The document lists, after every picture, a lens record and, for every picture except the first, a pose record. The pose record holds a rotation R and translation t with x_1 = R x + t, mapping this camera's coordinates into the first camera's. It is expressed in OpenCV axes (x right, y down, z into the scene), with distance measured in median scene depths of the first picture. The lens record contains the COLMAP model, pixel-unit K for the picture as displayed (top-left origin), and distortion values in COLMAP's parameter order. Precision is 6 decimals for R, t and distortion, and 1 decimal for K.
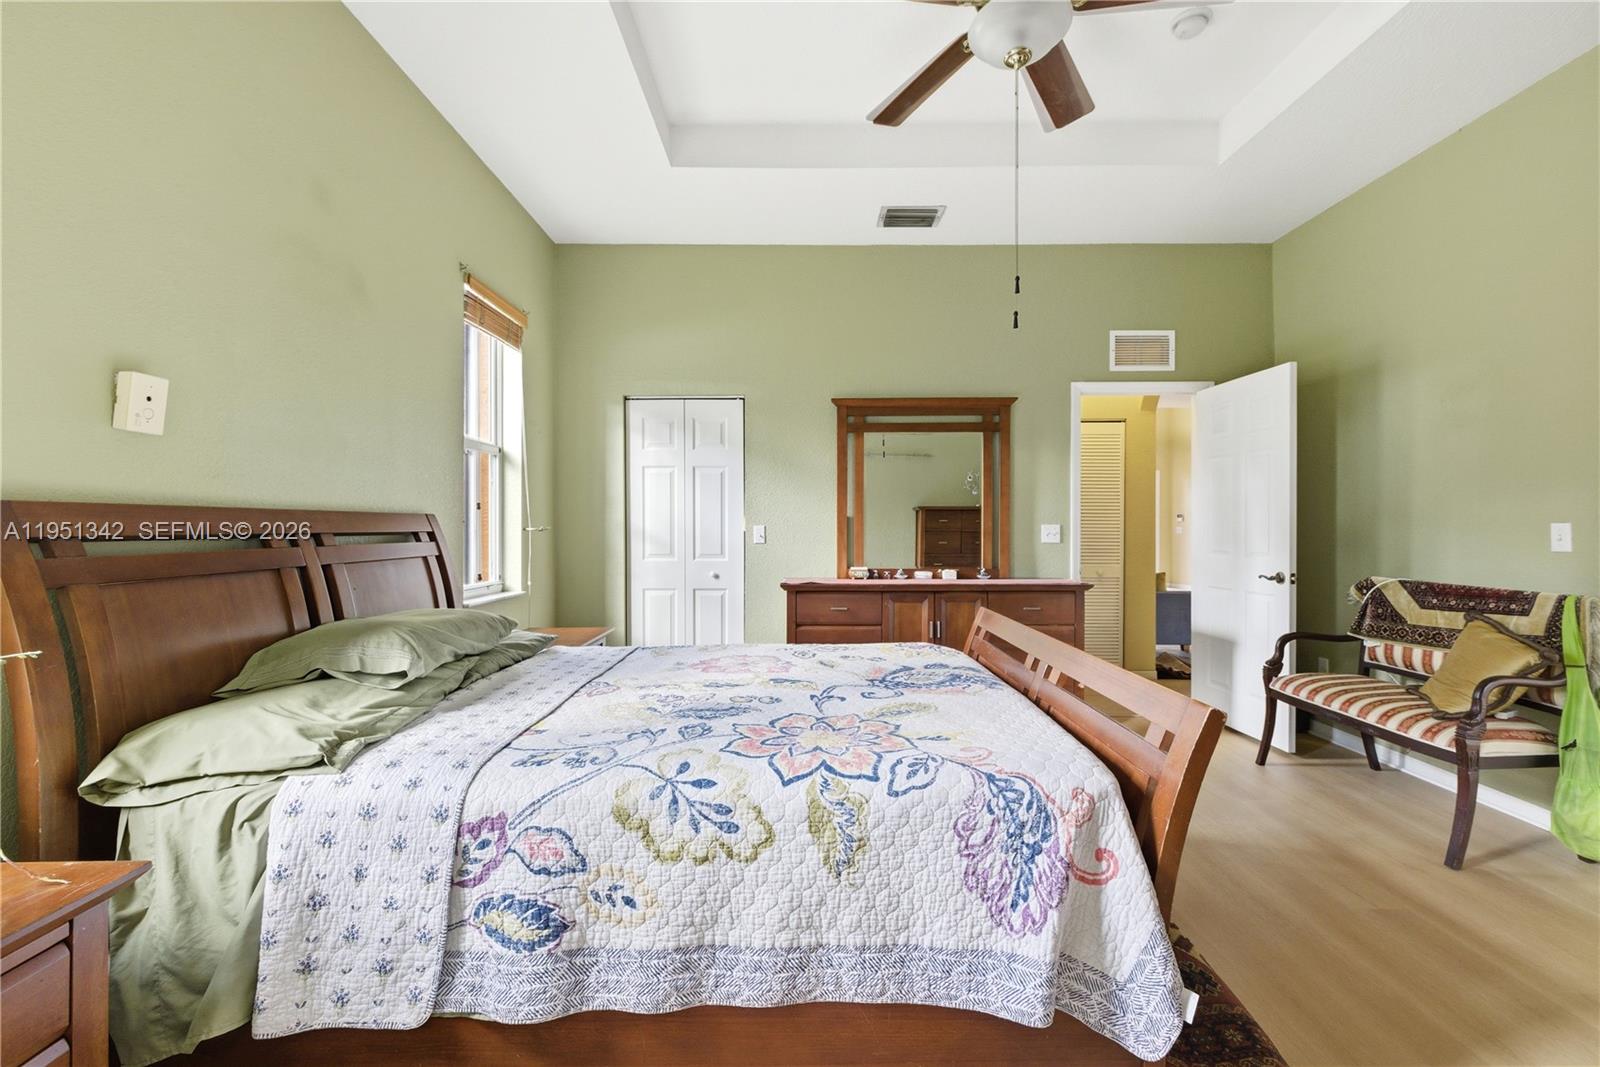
lens RADIAL K [[672.8, 0, 801.4], [0, 672.8, 528.5], [0, 0, 1]] dist [0.002424, -0.000442]
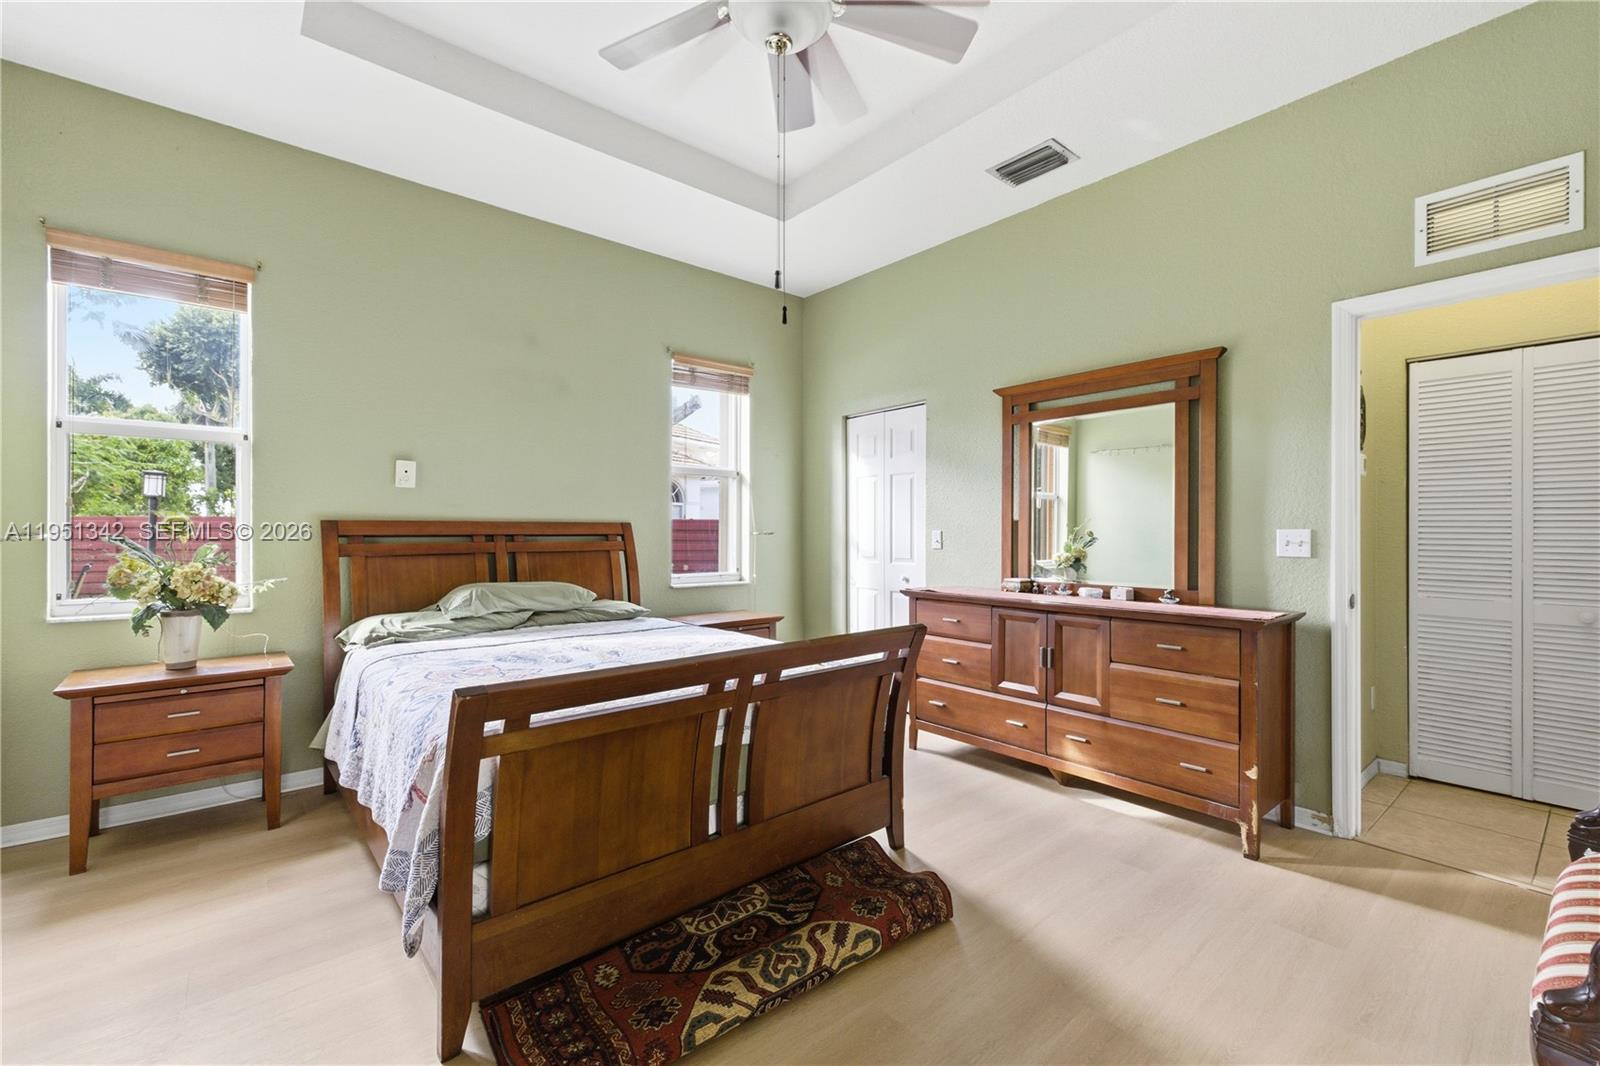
lens RADIAL K [[672.8, 0, 801.4], [0, 672.8, 528.0], [0, 0, 1]] dist [0.002424, -0.000442]
pose [[0.645840, -0.001667, -0.763471, 0.567039], [-0.003488, 0.999981, -0.005134, -0.002111], [0.763465, 0.005979, 0.645821, 0.218048]]
